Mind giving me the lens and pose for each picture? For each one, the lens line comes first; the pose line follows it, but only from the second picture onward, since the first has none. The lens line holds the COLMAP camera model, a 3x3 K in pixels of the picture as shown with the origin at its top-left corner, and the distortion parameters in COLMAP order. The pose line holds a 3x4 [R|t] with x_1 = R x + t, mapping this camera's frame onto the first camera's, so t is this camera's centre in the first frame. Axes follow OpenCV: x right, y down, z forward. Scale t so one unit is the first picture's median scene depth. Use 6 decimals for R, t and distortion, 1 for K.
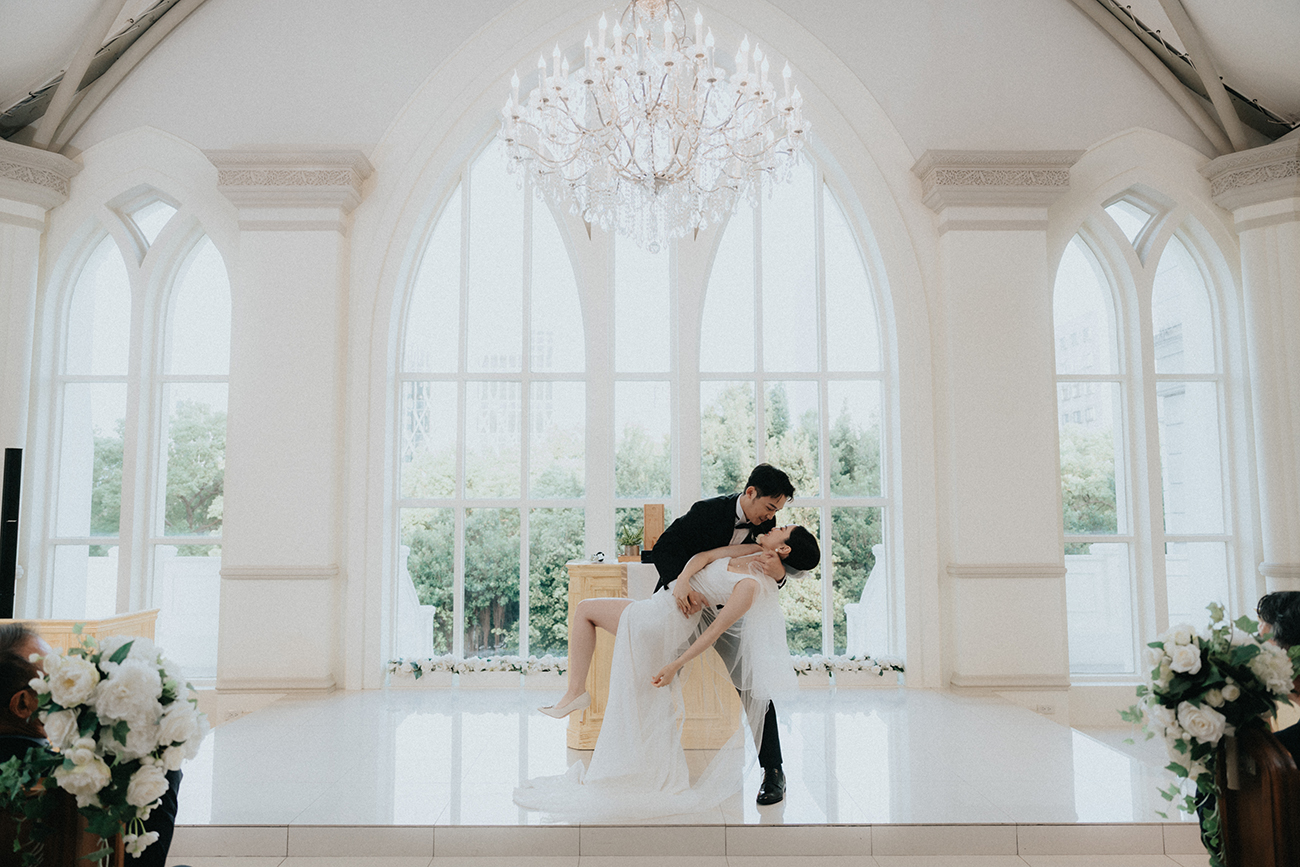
lens RADIAL K [[959.7, 0, 641.0], [0, 959.7, 432.3], [0, 0, 1]] dist [-0.011703, -0.002232]
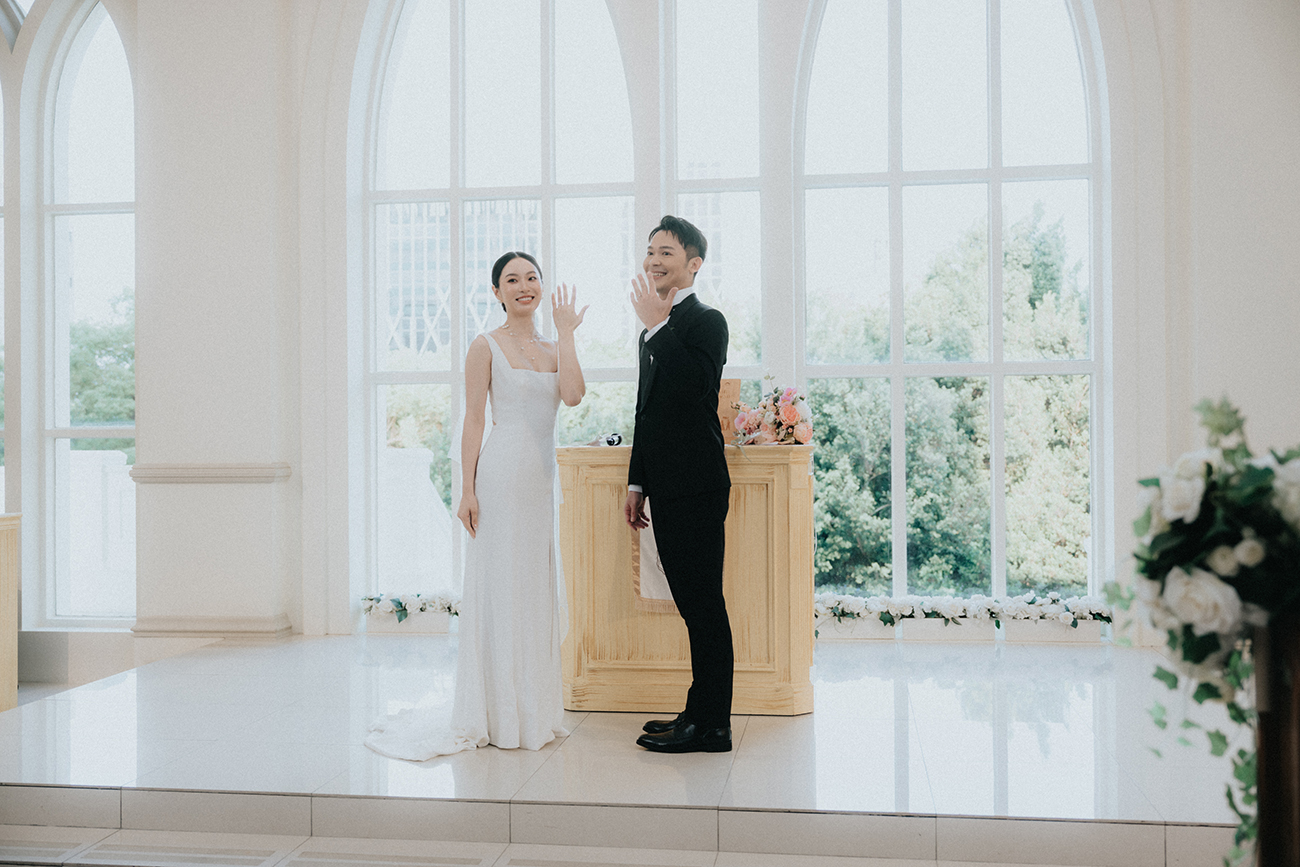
lens RADIAL K [[1389.6, 0, 655.2], [0, 1389.6, 442.9], [0, 0, 1]] dist [-0.003926, 0.000000]
pose [[0.988238, -0.005140, -0.152837, 0.111990], [0.019296, 0.995638, 0.091288, 0.034263], [0.151701, -0.093163, 0.984026, 0.024914]]
